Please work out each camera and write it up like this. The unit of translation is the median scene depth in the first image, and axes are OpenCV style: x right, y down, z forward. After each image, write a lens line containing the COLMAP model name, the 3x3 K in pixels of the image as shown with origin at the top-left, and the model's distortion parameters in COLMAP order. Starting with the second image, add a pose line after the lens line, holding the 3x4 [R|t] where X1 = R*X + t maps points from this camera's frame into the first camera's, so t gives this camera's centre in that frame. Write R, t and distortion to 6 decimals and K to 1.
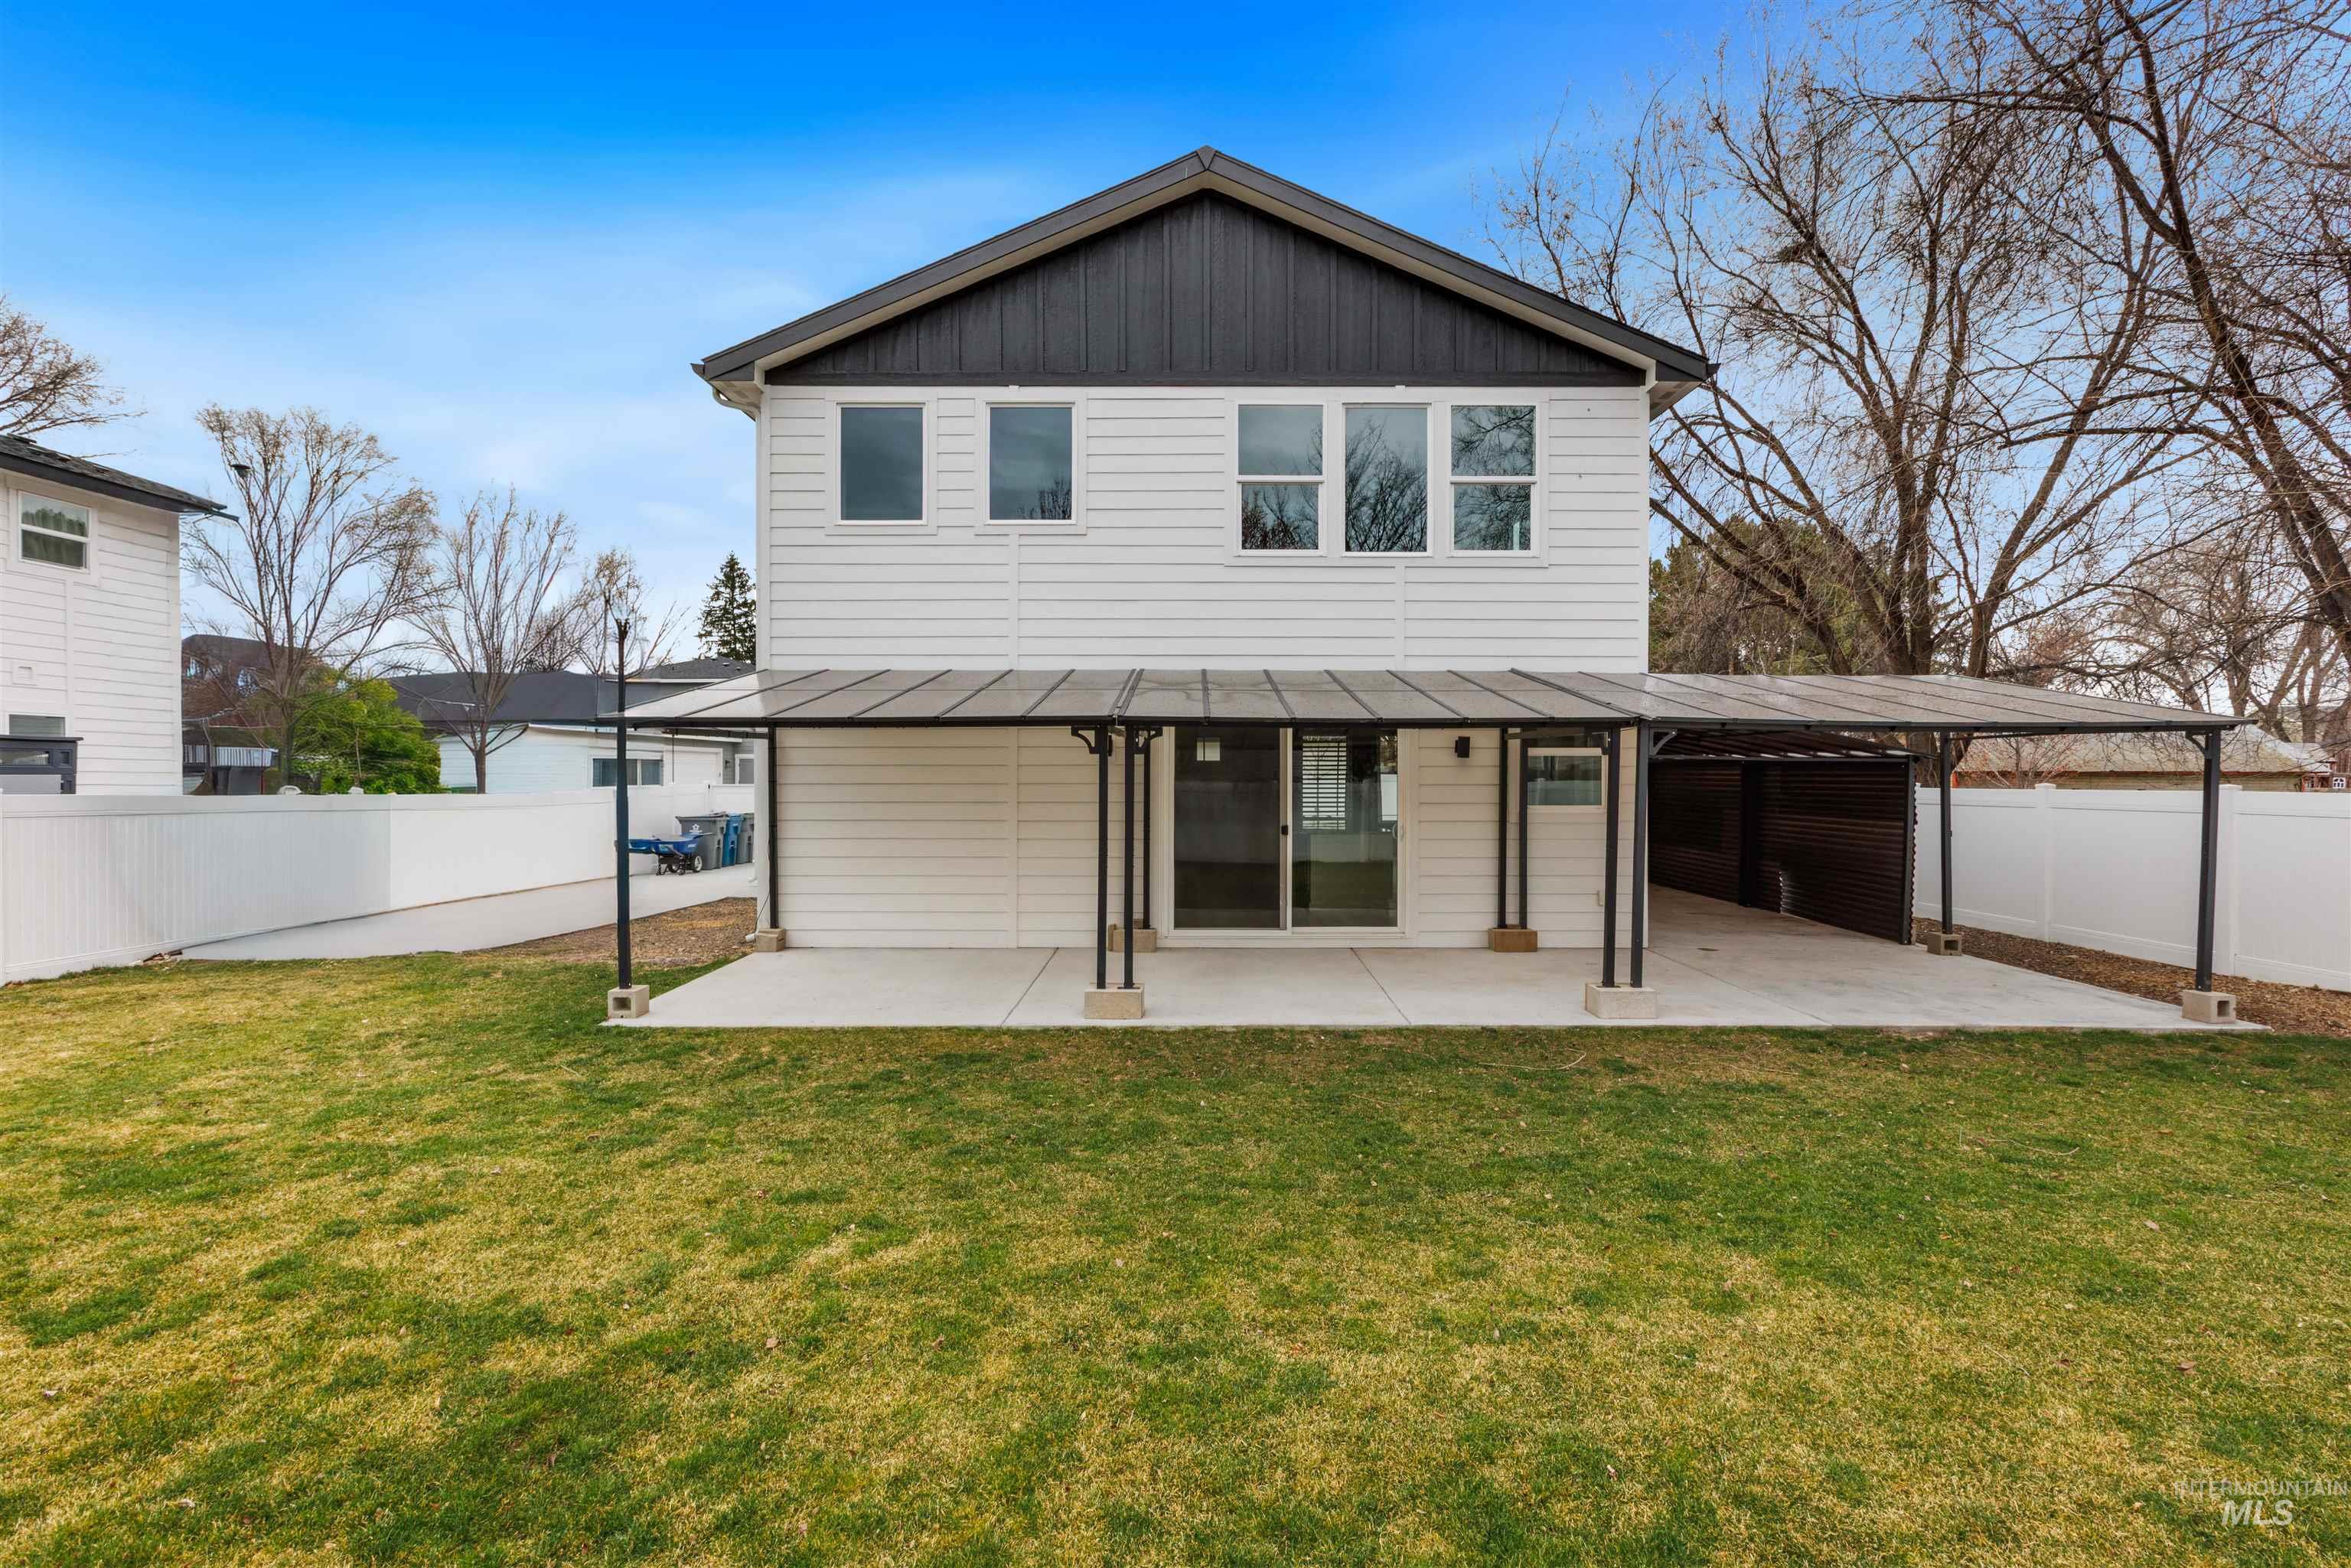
lens RADIAL K [[1040.5, 0, 1174.8], [0, 1040.5, 794.3], [0, 0, 1]] dist [0.000853, 0.000272]
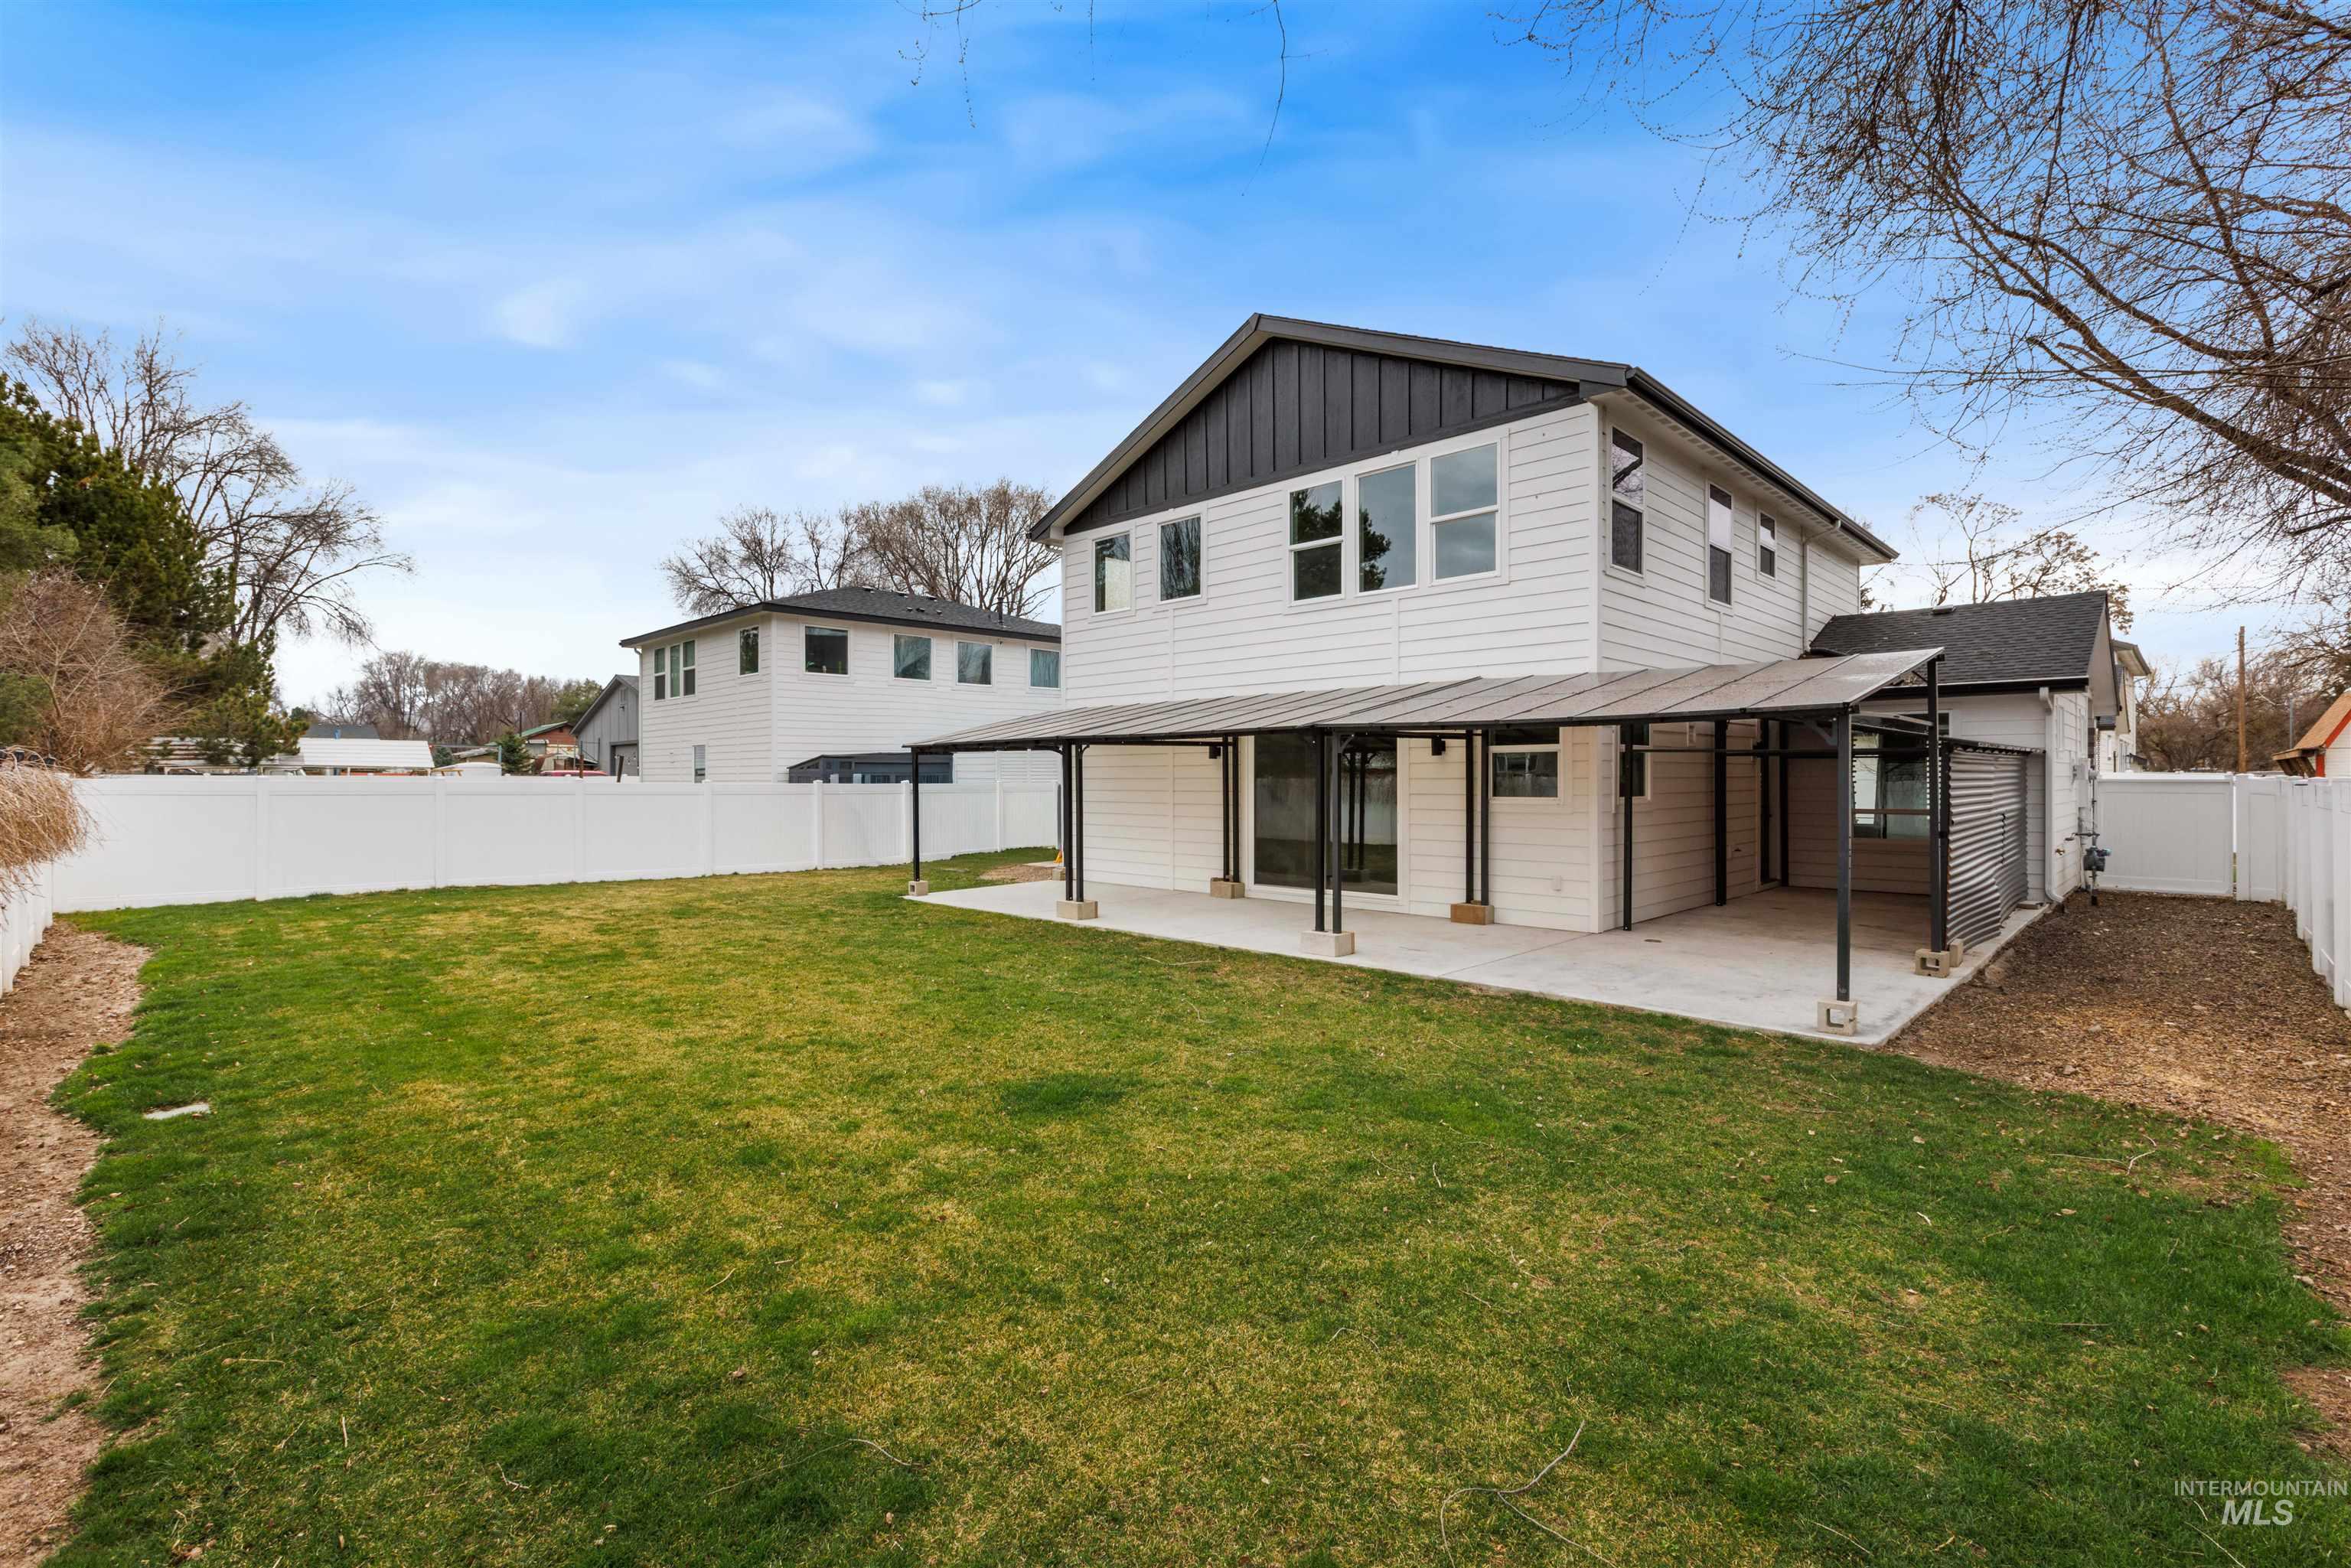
lens RADIAL K [[1058.3, 0, 1165.2], [0, 1058.3, 779.7], [0, 0, 1]] dist [-0.002609, -0.000156]
pose [[0.700874, -0.000112, -0.713285, 0.907316], [-0.010515, 0.999890, -0.010489, 0.008363], [0.713208, 0.014851, 0.700795, -0.051588]]
